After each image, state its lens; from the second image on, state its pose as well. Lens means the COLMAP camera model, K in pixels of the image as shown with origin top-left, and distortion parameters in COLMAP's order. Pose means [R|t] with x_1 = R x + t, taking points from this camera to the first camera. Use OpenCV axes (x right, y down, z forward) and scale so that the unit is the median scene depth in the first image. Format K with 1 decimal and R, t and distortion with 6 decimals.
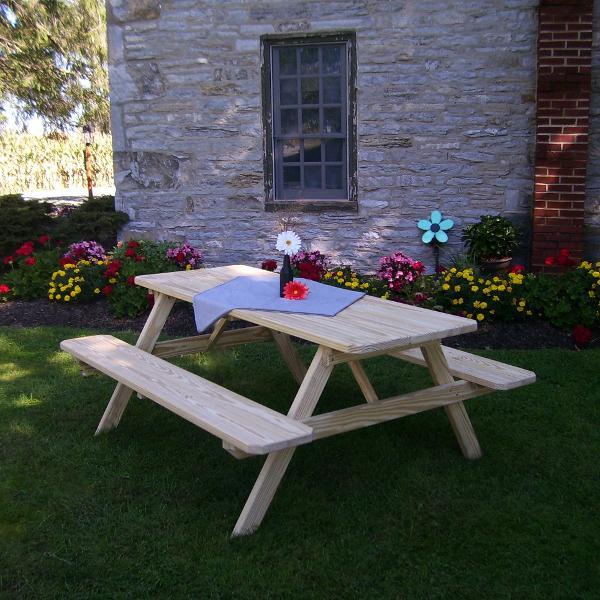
lens RADIAL K [[817.4, 0, 324.8], [0, 817.4, 325.6], [0, 0, 1]] dist [-0.176163, 0.165830]
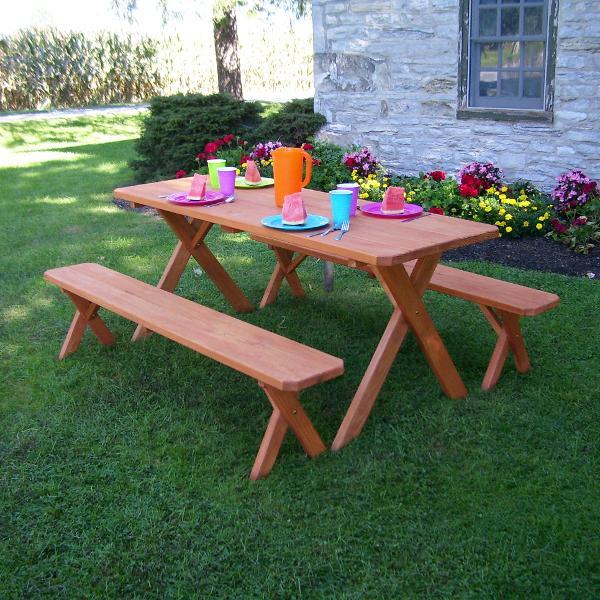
lens RADIAL K [[817.6, 0, 307.6], [0, 817.6, 324.8], [0, 0, 1]] dist [-0.175803, 0.147614]
pose [[0.924596, 0.116157, -0.362807, 0.139571], [-0.074613, 0.989151, 0.126541, -0.008886], [0.373570, -0.089930, 0.923233, 0.049752]]
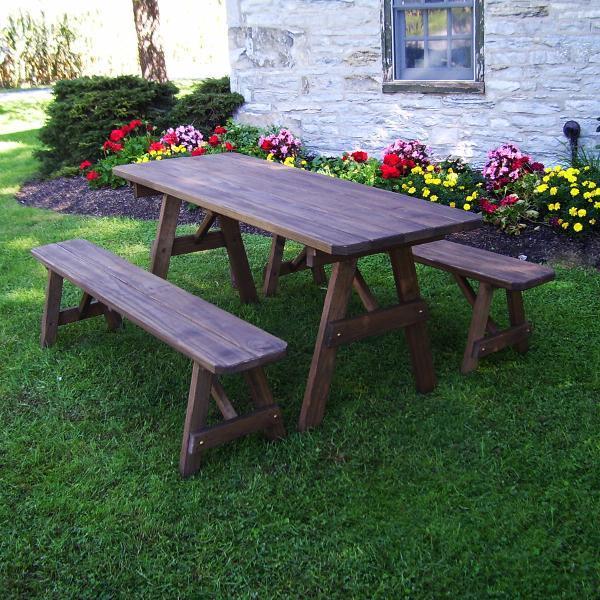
lens RADIAL K [[892.5, 0, 306.3], [0, 892.5, 301.3], [0, 0, 1]] dist [-0.176605, 0.140438]
pose [[0.946259, 0.068482, -0.316077, 0.171728], [-0.036919, 0.993809, 0.104793, -0.014843], [0.321296, -0.087492, 0.942928, 0.058997]]
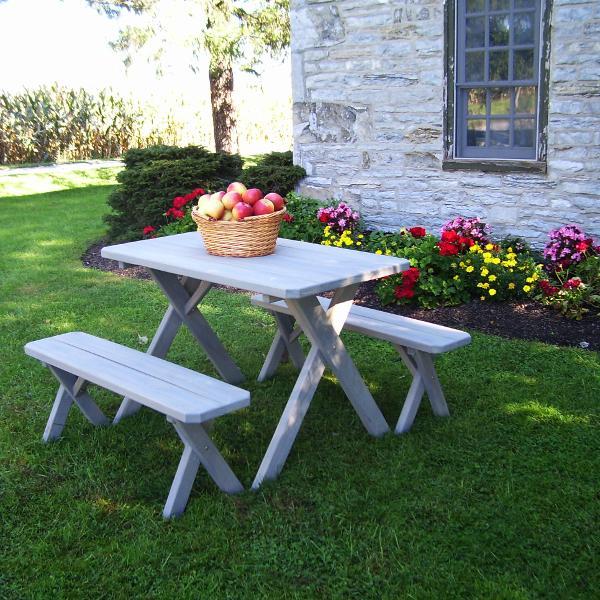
lens RADIAL K [[817.7, 0, 265.5], [0, 817.7, 323.2], [0, 0, 1]] dist [-0.176952, 0.159892]
pose [[0.898048, 0.096975, -0.429076, 0.150664], [-0.076279, 0.994951, 0.065216, -0.019060], [0.433234, -0.025837, 0.900911, 0.132305]]
